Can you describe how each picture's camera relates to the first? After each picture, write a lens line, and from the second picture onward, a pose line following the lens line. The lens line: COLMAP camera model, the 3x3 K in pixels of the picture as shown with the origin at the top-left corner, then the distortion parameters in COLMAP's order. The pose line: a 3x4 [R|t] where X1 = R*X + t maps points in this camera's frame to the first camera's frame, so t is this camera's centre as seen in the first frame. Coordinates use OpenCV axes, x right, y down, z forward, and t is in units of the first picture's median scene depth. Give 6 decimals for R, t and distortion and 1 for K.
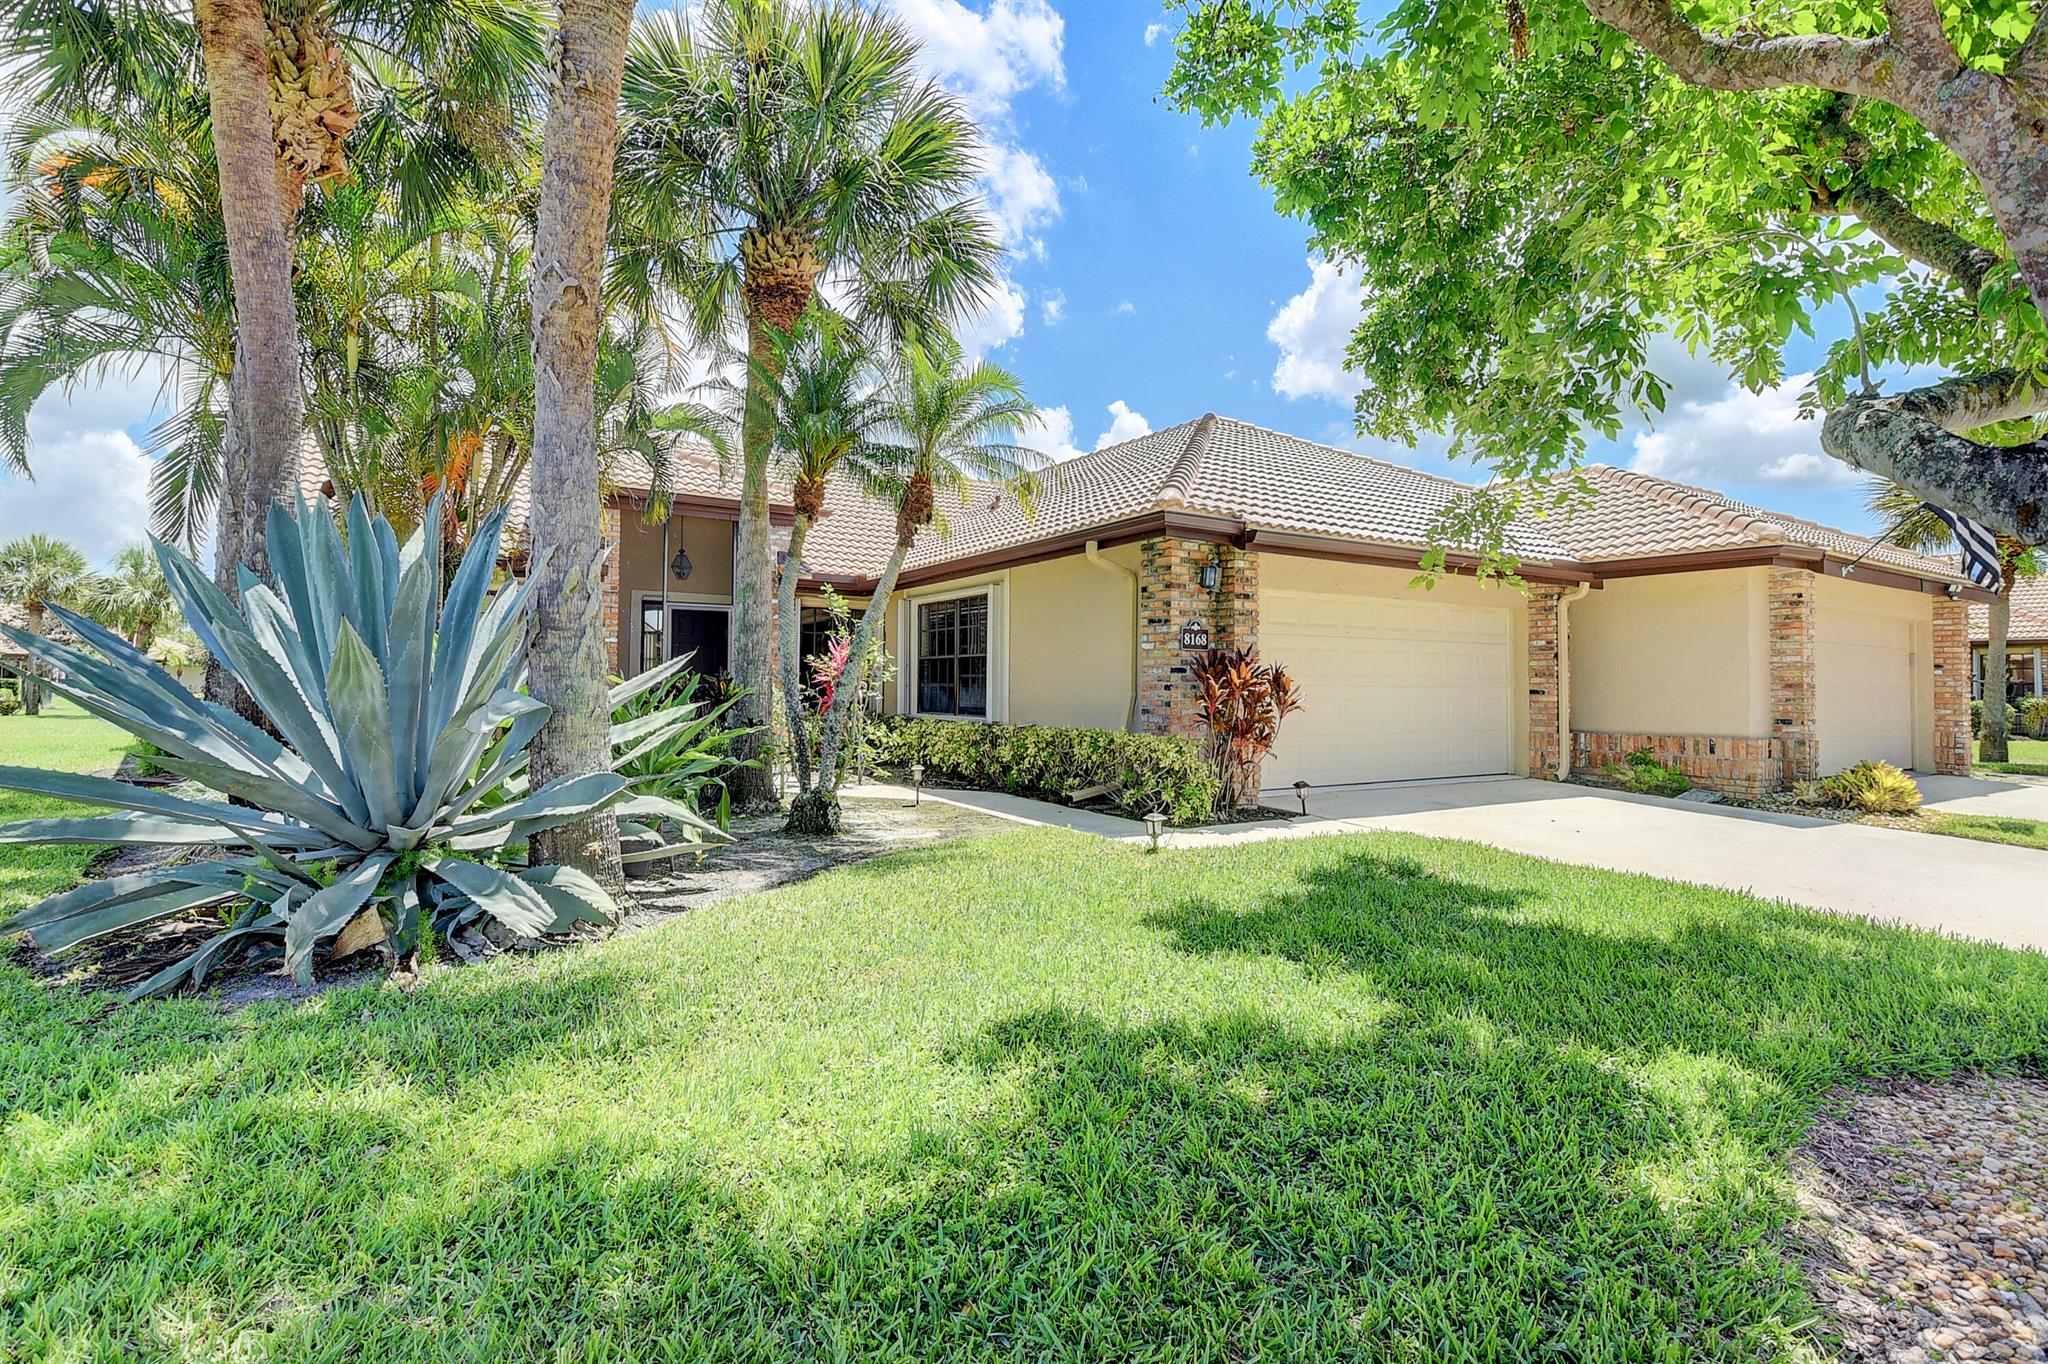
lens RADIAL K [[982.1, 0, 1018.3], [0, 982.1, 669.8], [0, 0, 1]] dist [-0.022585, 0.000319]
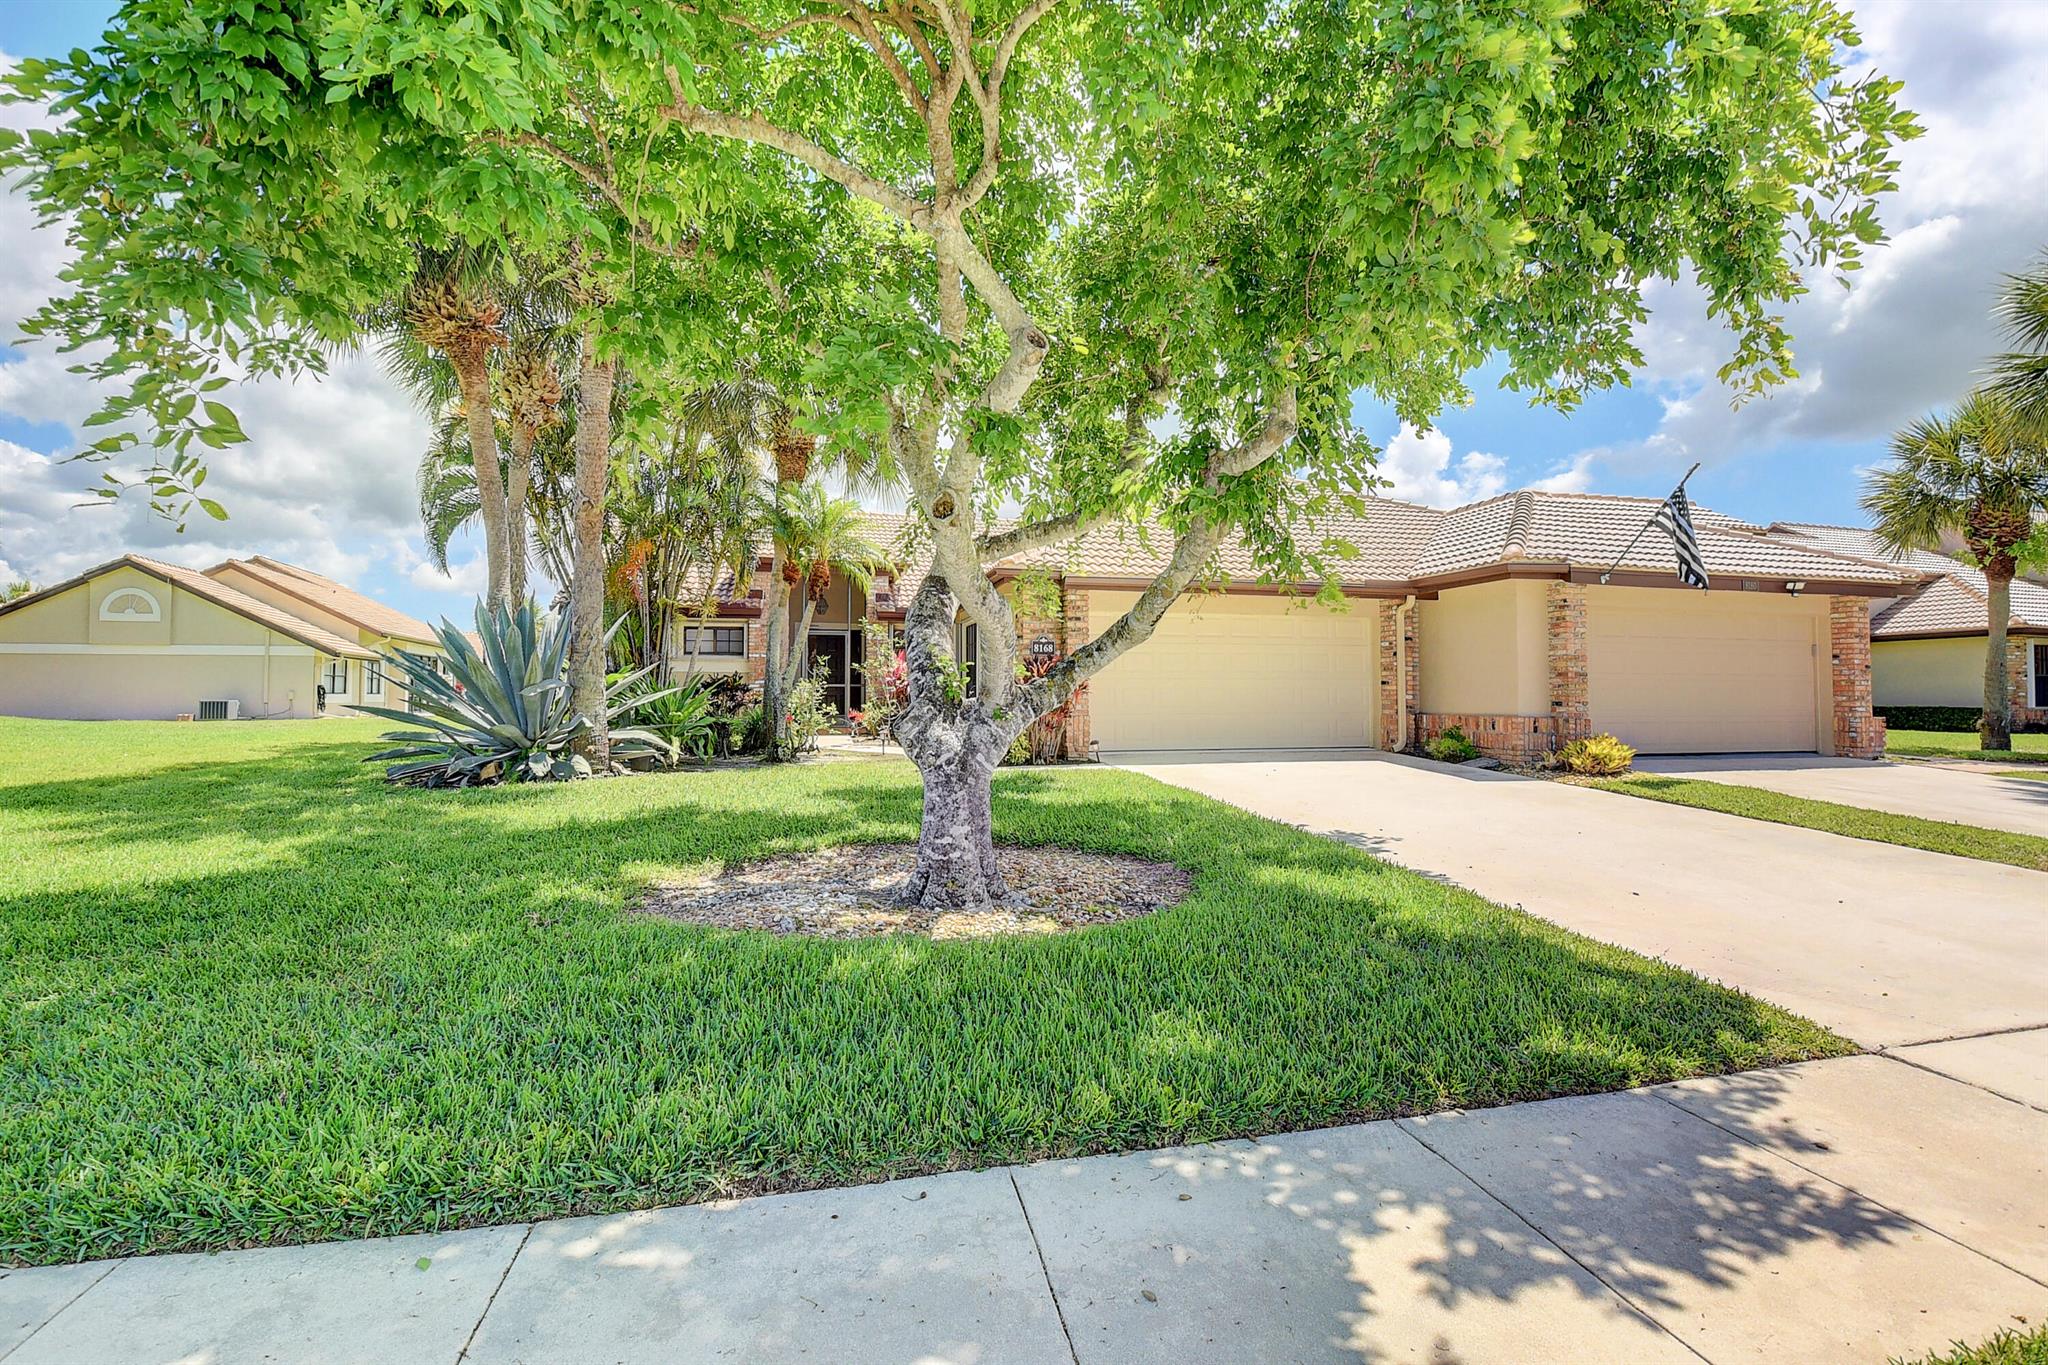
lens RADIAL K [[902.4, 0, 1011.8], [0, 902.4, 666.6], [0, 0, 1]] dist [-0.008610, -0.012249]
pose [[0.952350, -0.015999, -0.304586, 0.559521], [0.012225, 0.999823, -0.014292, 0.016751], [0.304761, 0.009888, 0.952378, -0.345162]]
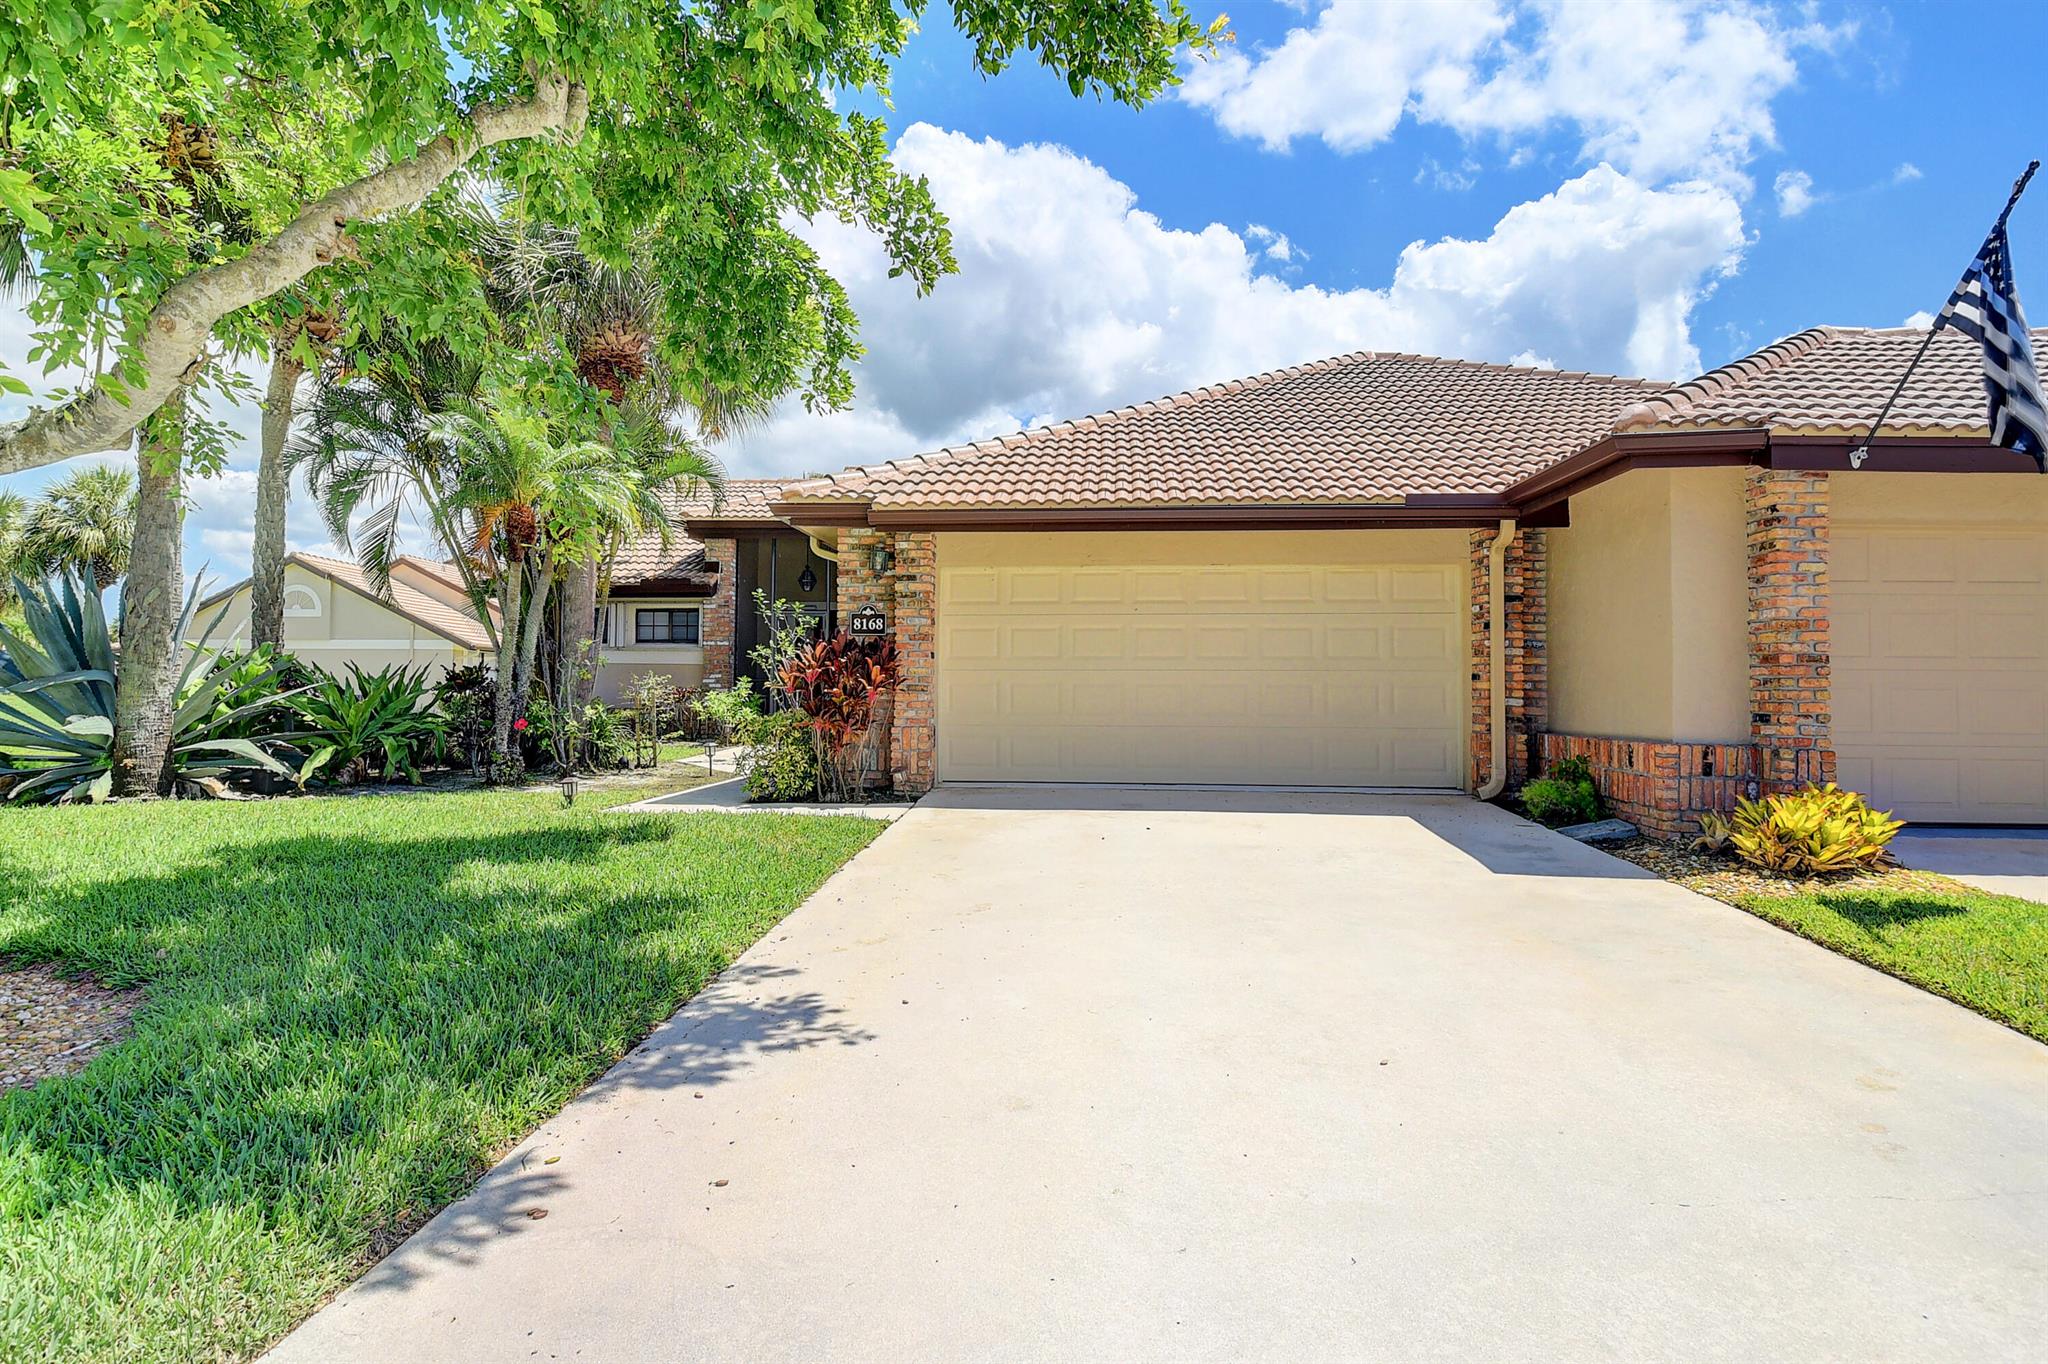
lens RADIAL K [[1020.0, 0, 1015.2], [0, 1020.0, 665.1], [0, 0, 1]] dist [-0.019498, -0.003554]
pose [[0.808683, -0.017767, -0.587977, 0.915341], [0.013142, 0.999840, -0.012137, 0.025465], [0.588098, 0.002088, 0.808787, 0.245675]]
